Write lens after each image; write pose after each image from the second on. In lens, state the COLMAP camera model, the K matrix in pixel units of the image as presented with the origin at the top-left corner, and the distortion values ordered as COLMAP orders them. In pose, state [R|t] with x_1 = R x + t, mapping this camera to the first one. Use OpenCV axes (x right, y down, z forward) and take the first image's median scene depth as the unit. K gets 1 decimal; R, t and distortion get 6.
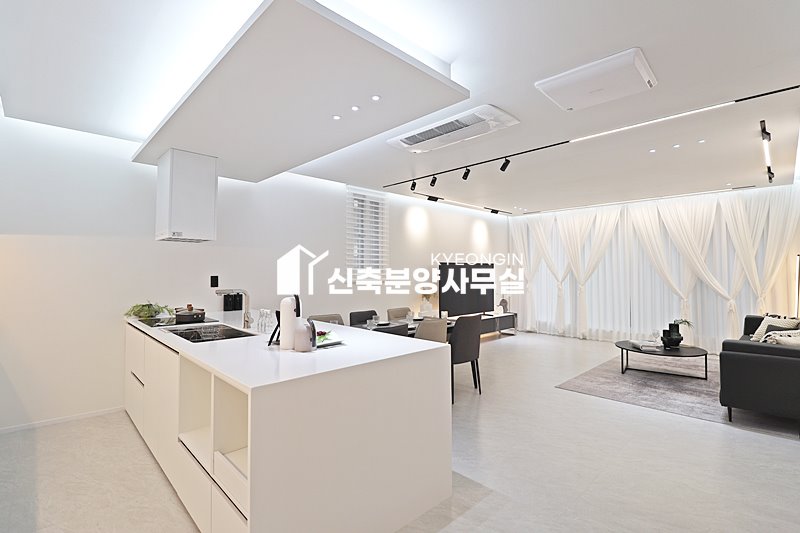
lens RADIAL K [[373.9, 0, 405.0], [0, 373.9, 261.7], [0, 0, 1]] dist [-0.007571, -0.007918]
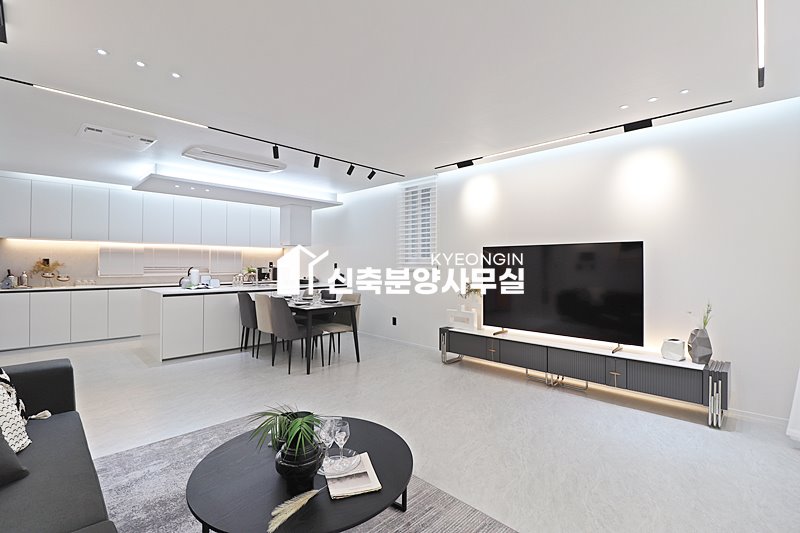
lens RADIAL K [[373.9, 0, 406.9], [0, 373.9, 260.0], [0, 0, 1]] dist [-0.007571, -0.007918]
pose [[0.017362, -0.010594, -0.999793, 0.881981], [0.022167, 0.999702, -0.010208, 0.033901], [0.999604, -0.021985, 0.017592, 0.917875]]
